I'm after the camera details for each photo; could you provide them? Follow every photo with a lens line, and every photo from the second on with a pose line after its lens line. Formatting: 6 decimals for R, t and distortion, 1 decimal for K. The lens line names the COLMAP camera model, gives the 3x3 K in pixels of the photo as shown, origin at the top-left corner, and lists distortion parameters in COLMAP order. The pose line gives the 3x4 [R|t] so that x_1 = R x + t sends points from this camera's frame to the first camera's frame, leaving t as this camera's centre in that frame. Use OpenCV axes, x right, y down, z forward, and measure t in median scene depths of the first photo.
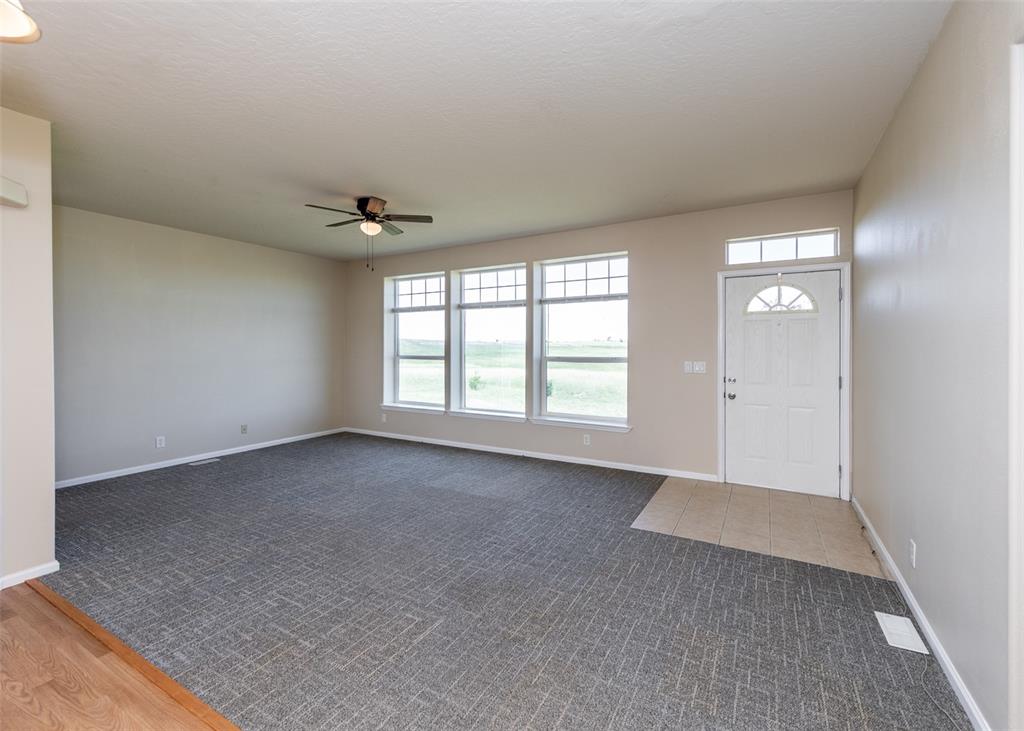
lens RADIAL K [[436.3, 0, 527.2], [0, 436.3, 348.8], [0, 0, 1]] dist [0.004644, -0.001026]
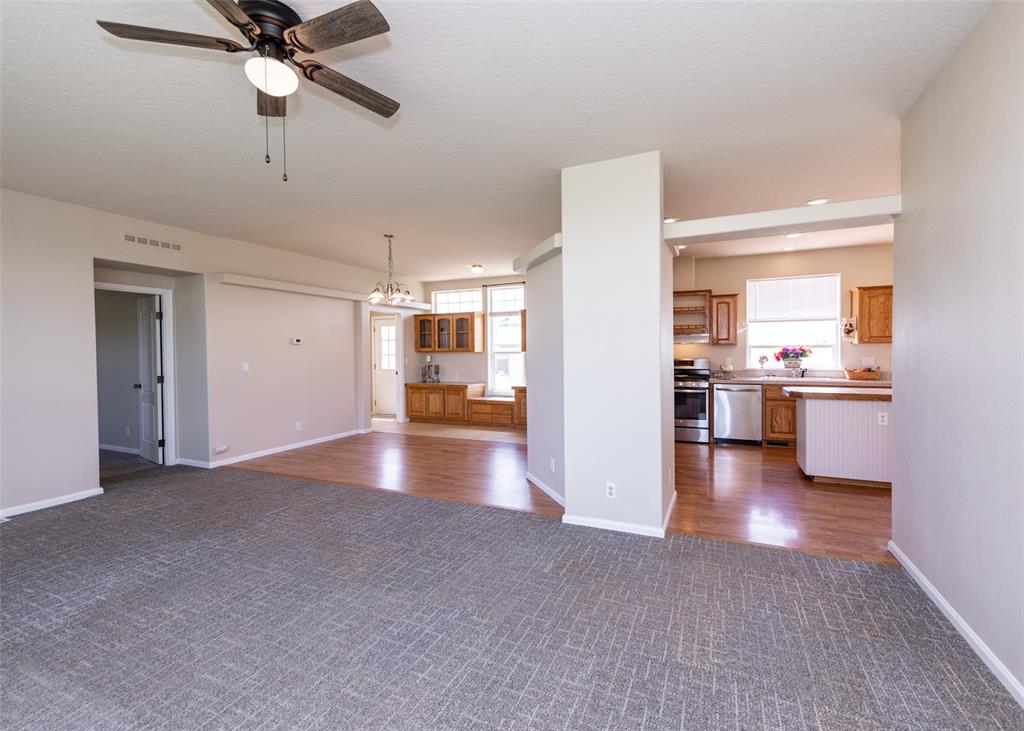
lens RADIAL K [[436.3, 0, 535.0], [0, 436.3, 354.8], [0, 0, 1]] dist [0.004644, -0.001026]
pose [[-0.996022, 0.014239, -0.087958, -0.789508], [0.013135, 0.999828, 0.013126, -0.000691], [0.088130, 0.011918, -0.996038, 2.012167]]
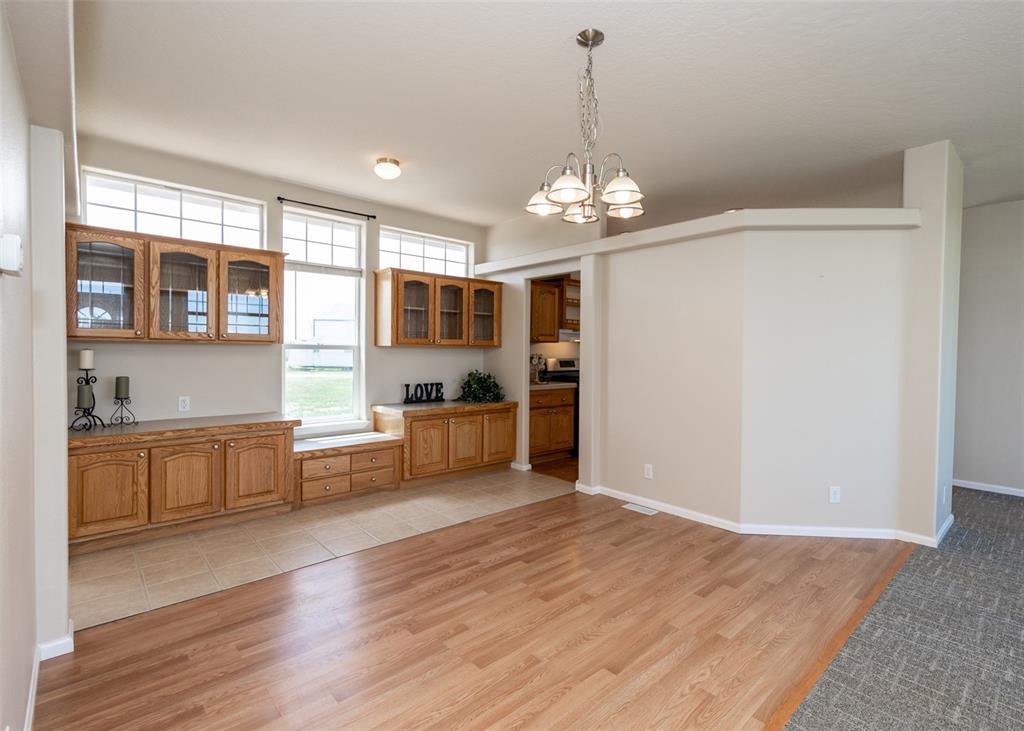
lens RADIAL K [[484.2, 0, 518.4], [0, 484.2, 364.2], [0, 0, 1]] dist [0.005713, 0.000488]
pose [[-0.322396, 0.028323, -0.946181, 0.387980], [-0.015755, 0.999253, 0.035279, 0.010153], [0.946474, 0.026281, -0.321709, 0.341881]]
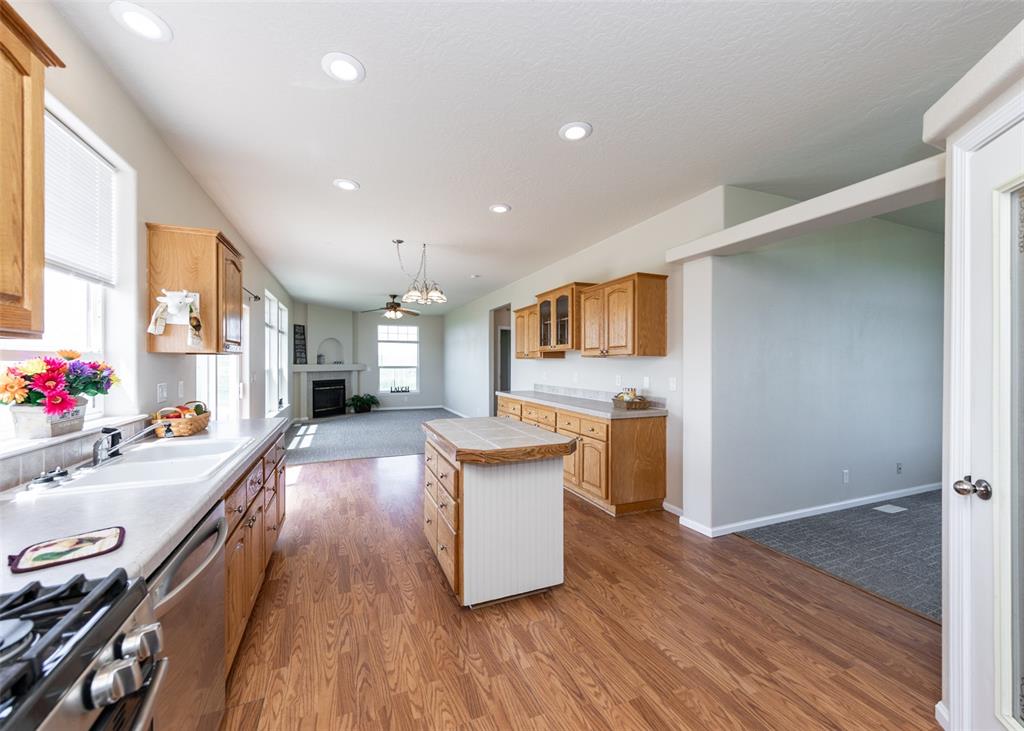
lens RADIAL K [[388.4, 0, 492.1], [0, 388.4, 363.7], [0, 0, 1]] dist [0.003797, 0.000307]
pose [[0.759489, 0.007539, -0.650477, -1.424853], [-0.008341, 0.999964, 0.001850, 0.008665], [0.650467, 0.004020, 0.759524, 0.011916]]
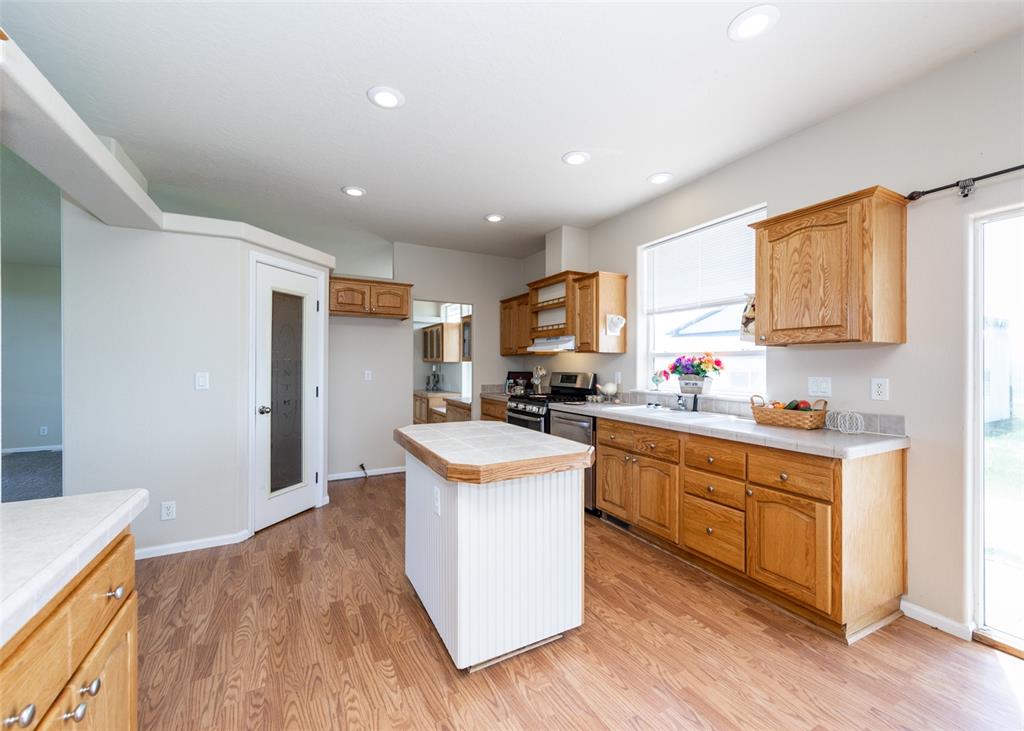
lens RADIAL K [[411.0, 0, 514.0], [0, 411.0, 365.2], [0, 0, 1]] dist [0.006774, -0.000531]
pose [[-0.833983, 0.003082, 0.551782, -2.407153], [0.005022, 0.999985, 0.002004, 0.027788], [-0.551767, 0.004443, -0.833986, 1.202309]]
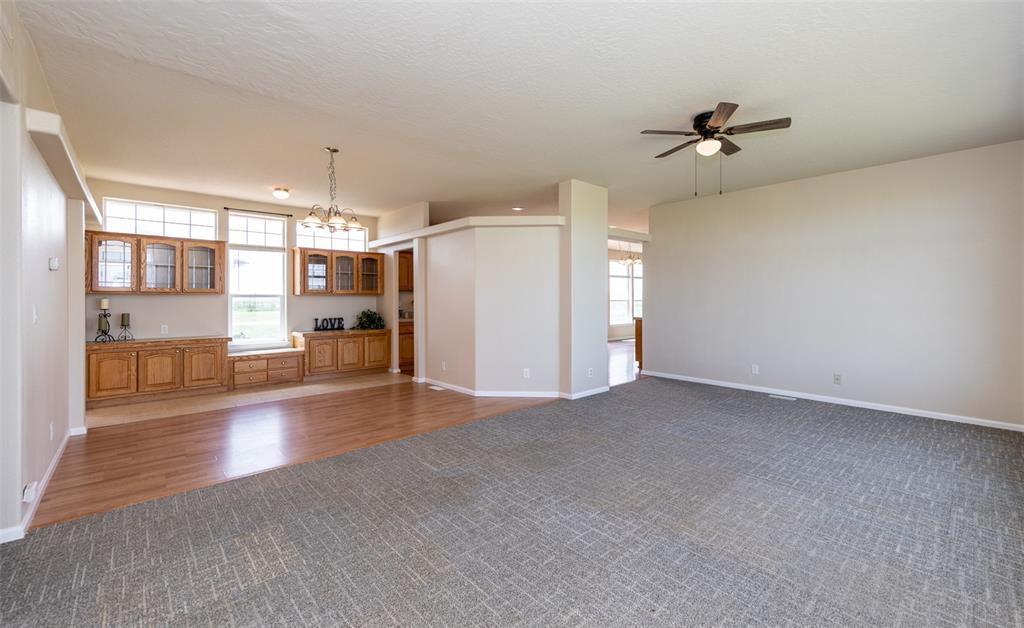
lens RADIAL K [[427.4, 0, 523.2], [0, 427.4, 301.3], [0, 0, 1]] dist [0.011718, -0.000228]
pose [[-0.323859, 0.009685, -0.946056, 0.787574], [-0.000889, 0.999944, 0.010541, 0.023037], [0.946105, 0.004255, -0.323833, 1.274029]]
